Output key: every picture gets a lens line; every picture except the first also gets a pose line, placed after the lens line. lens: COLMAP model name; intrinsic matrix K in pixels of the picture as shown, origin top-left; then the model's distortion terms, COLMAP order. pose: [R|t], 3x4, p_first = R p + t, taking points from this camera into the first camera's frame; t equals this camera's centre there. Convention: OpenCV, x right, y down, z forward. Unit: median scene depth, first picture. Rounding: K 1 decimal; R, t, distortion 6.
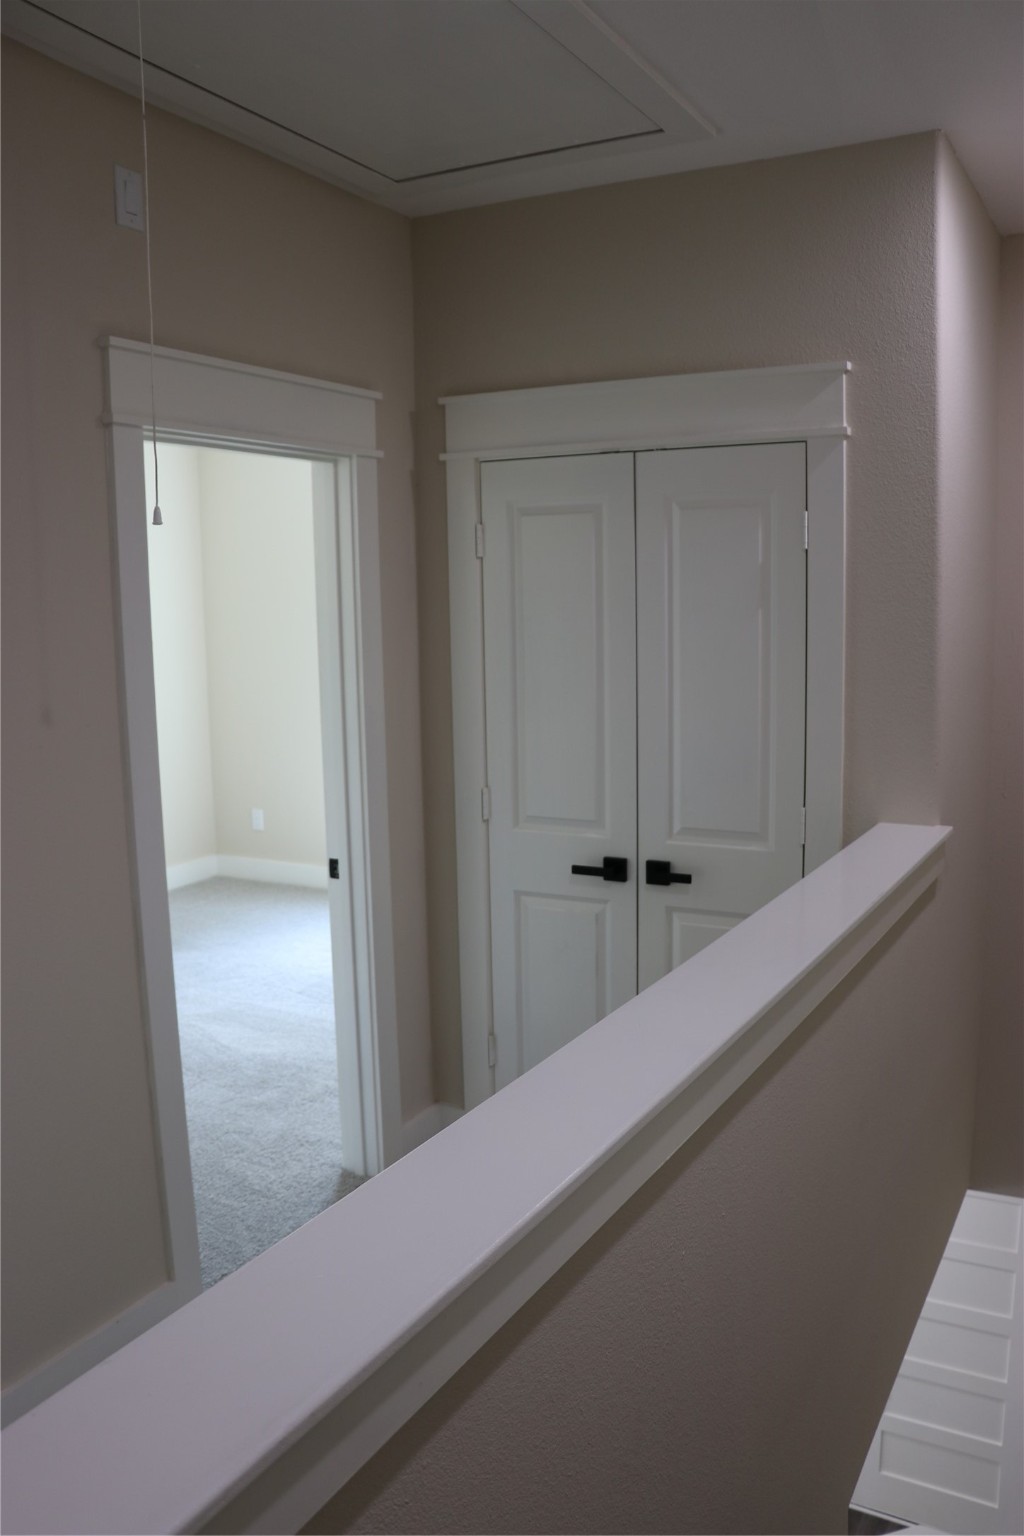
lens RADIAL K [[1260.7, 0, 508.5], [0, 1260.7, 758.9], [0, 0, 1]] dist [-0.174158, 0.139934]
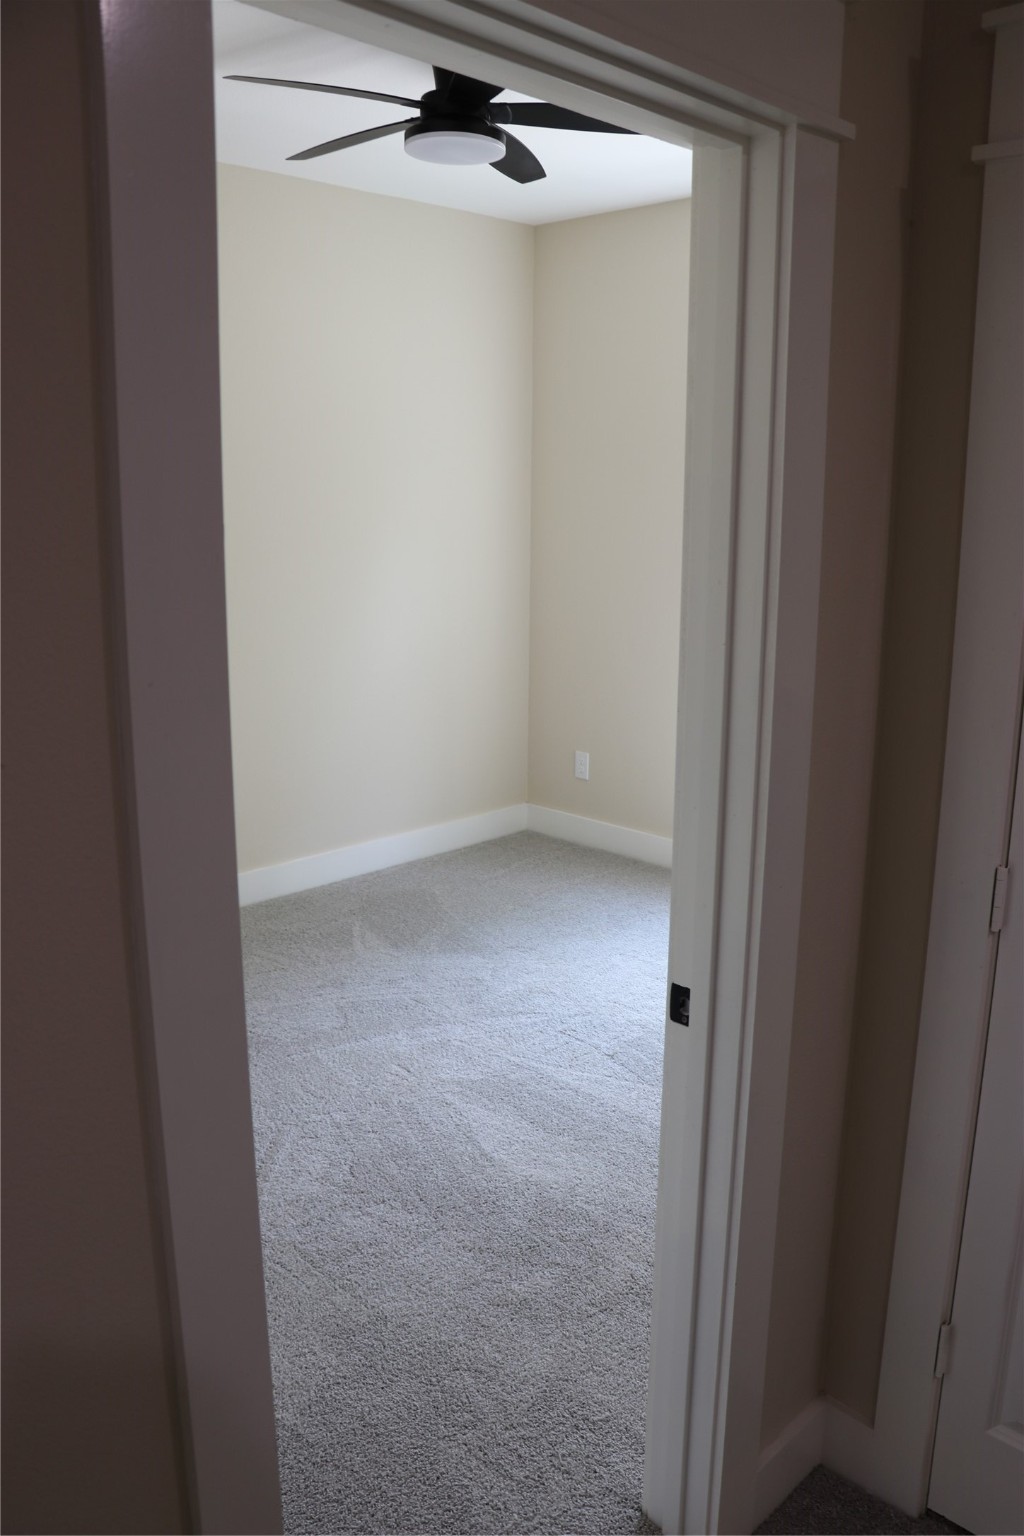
lens RADIAL K [[1260.7, 0, 519.0], [0, 1260.7, 775.0], [0, 0, 1]] dist [-0.174158, 0.139934]
pose [[0.962395, 0.090892, -0.255996, -0.067671], [-0.065810, 0.992302, 0.104912, -0.041843], [0.263561, -0.084120, 0.960968, 0.424627]]
